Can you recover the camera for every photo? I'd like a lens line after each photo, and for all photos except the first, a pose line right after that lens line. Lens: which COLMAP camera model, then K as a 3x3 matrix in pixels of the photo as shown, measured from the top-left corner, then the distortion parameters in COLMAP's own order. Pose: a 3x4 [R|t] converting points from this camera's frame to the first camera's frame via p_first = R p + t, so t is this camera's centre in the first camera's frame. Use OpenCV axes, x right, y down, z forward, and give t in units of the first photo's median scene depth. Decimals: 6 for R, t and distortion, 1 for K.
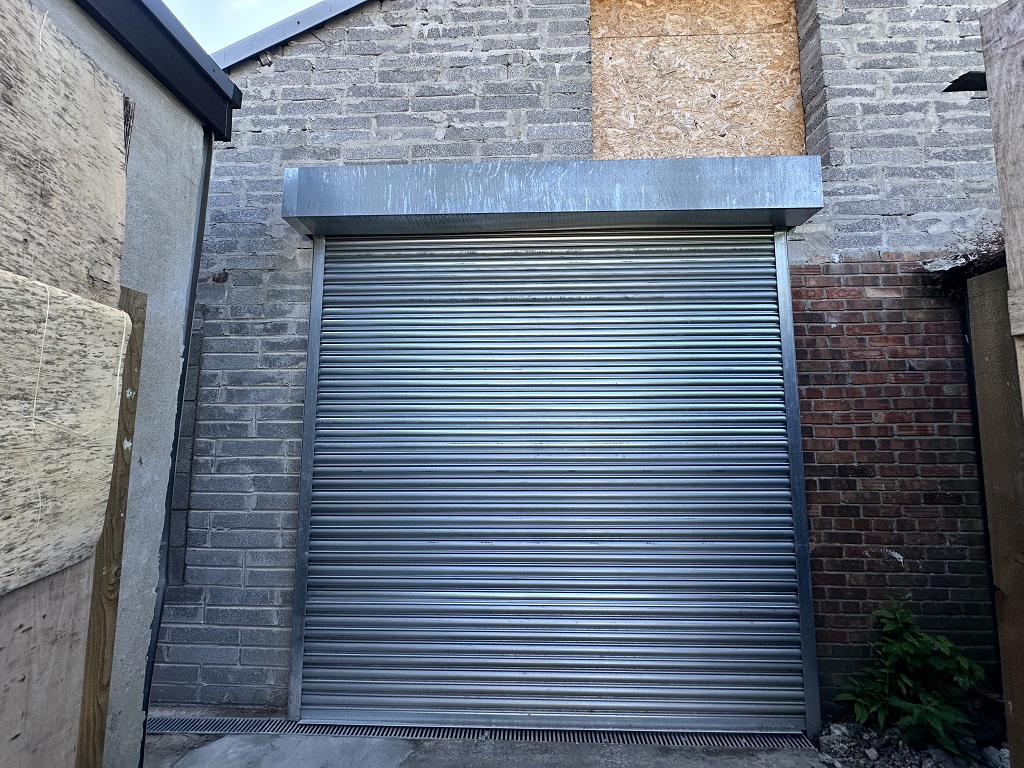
lens RADIAL K [[412.5, 0, 512.0], [0, 412.5, 384.0], [0, 0, 1]] dist [0.000120, 0.000179]
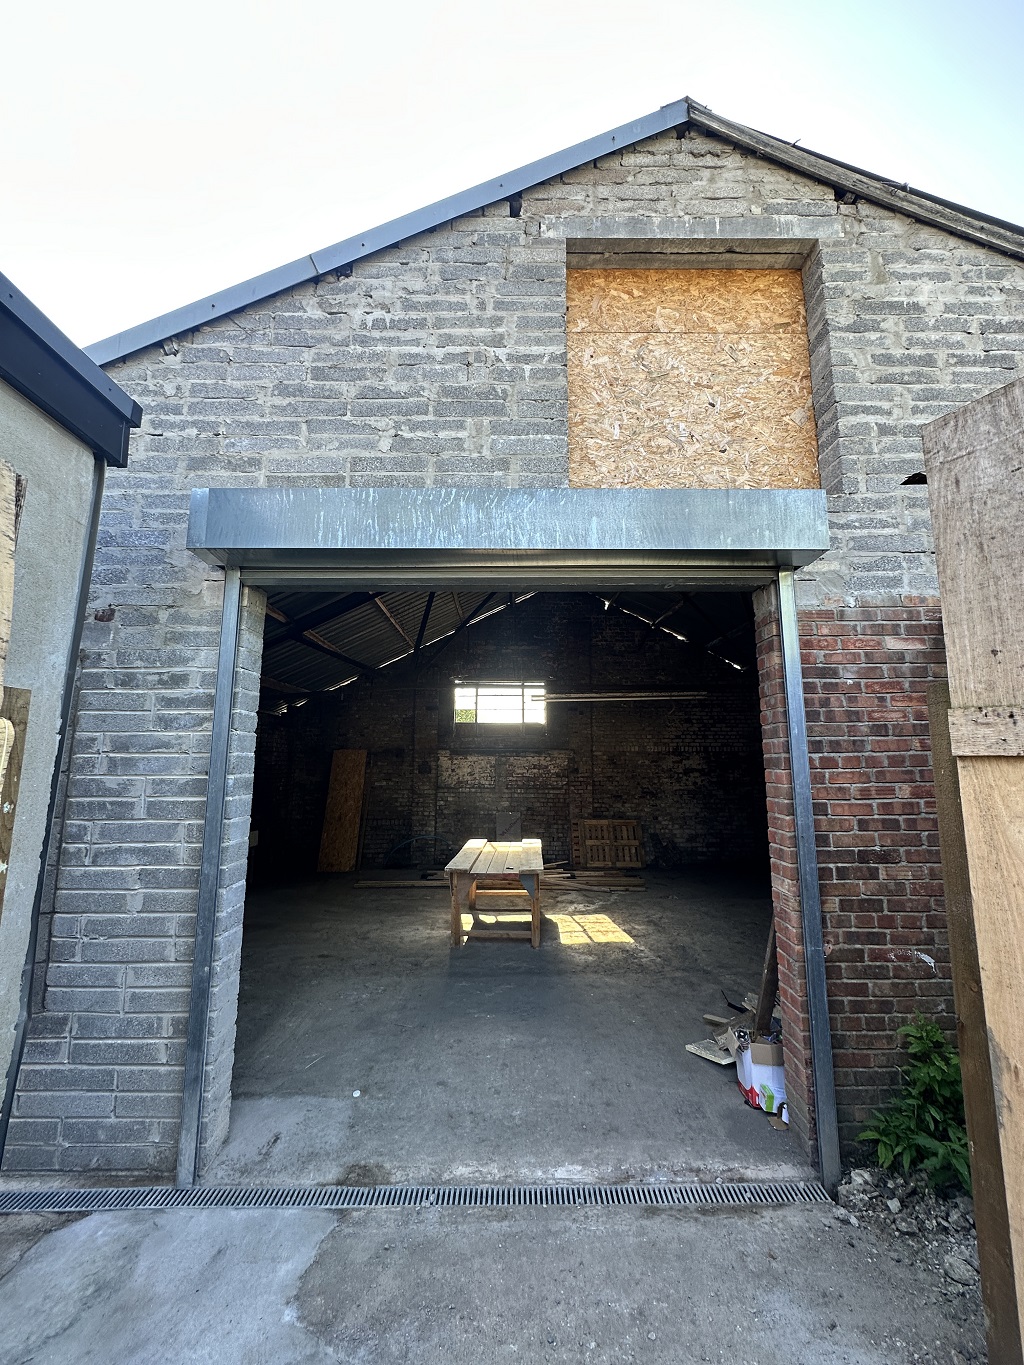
lens RADIAL K [[549.9, 0, 514.1], [0, 549.9, 686.0], [0, 0, 1]] dist [0.000120, 0.000179]
pose [[0.999029, 0.003601, 0.043913, 0.039604], [-0.001653, 0.999016, -0.044325, -0.079502], [-0.044030, 0.044210, 0.998052, -0.094709]]
